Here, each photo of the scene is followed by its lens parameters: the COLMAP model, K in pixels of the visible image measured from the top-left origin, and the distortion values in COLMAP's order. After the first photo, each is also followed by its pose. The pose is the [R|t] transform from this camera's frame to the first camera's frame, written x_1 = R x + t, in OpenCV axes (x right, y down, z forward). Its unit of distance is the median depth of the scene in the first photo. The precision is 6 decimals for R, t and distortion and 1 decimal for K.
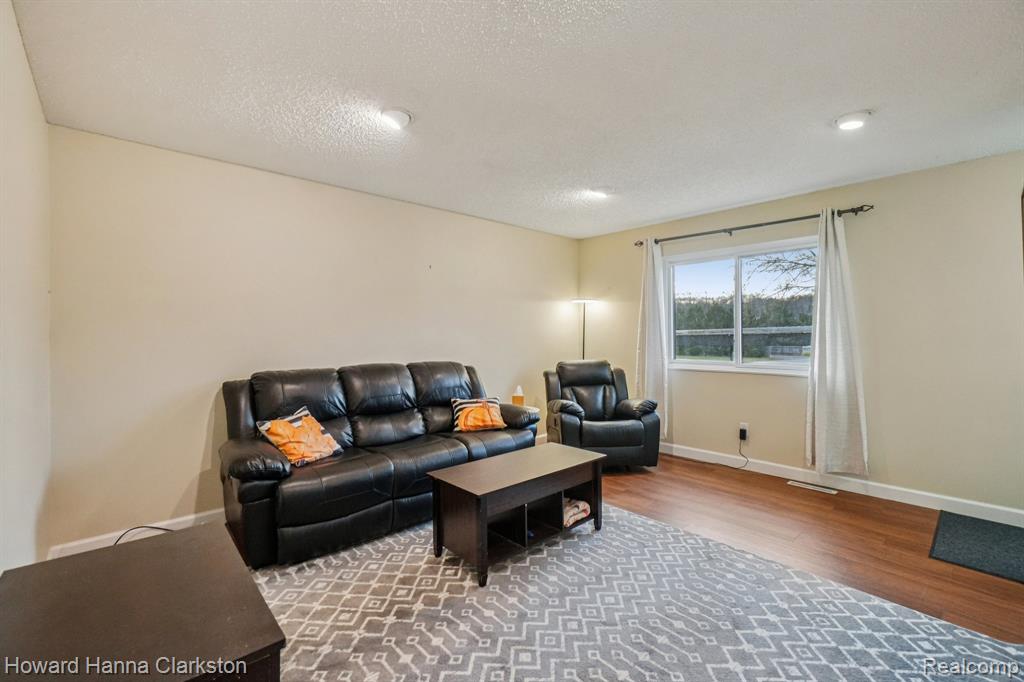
lens RADIAL K [[442.9, 0, 516.3], [0, 442.9, 336.8], [0, 0, 1]] dist [-0.002378, 0.000073]
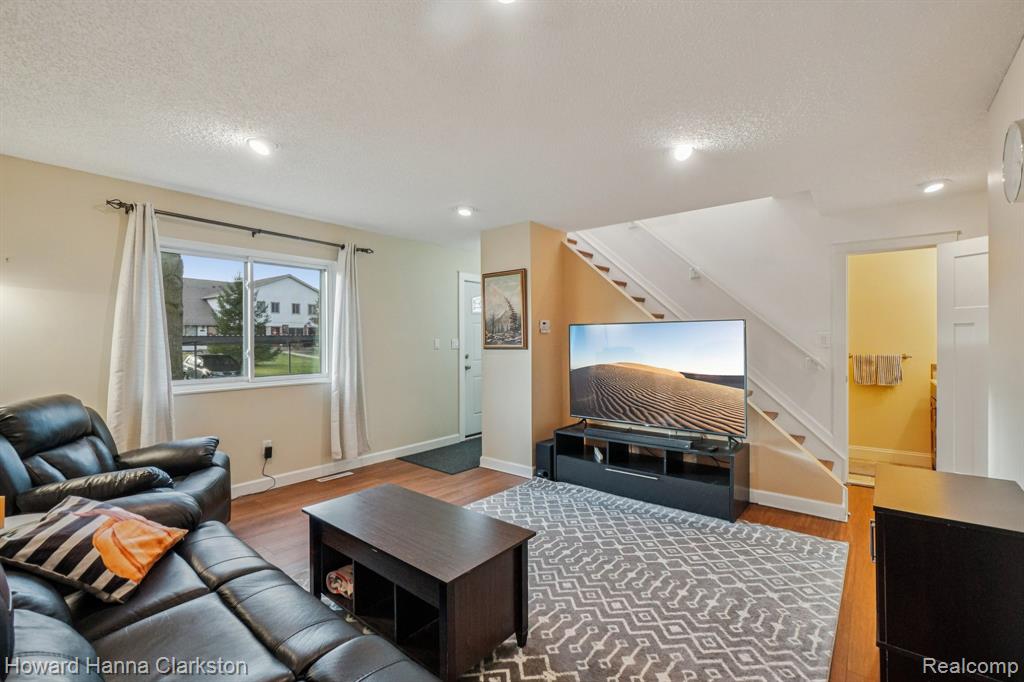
lens RADIAL K [[442.9, 0, 516.6], [0, 442.9, 342.4], [0, 0, 1]] dist [-0.002378, 0.000073]
pose [[-0.148724, 0.004683, 0.988868, -0.588978], [0.011480, 0.999930, -0.003009, -0.005195], [-0.988812, 0.010905, -0.148767, 0.734473]]
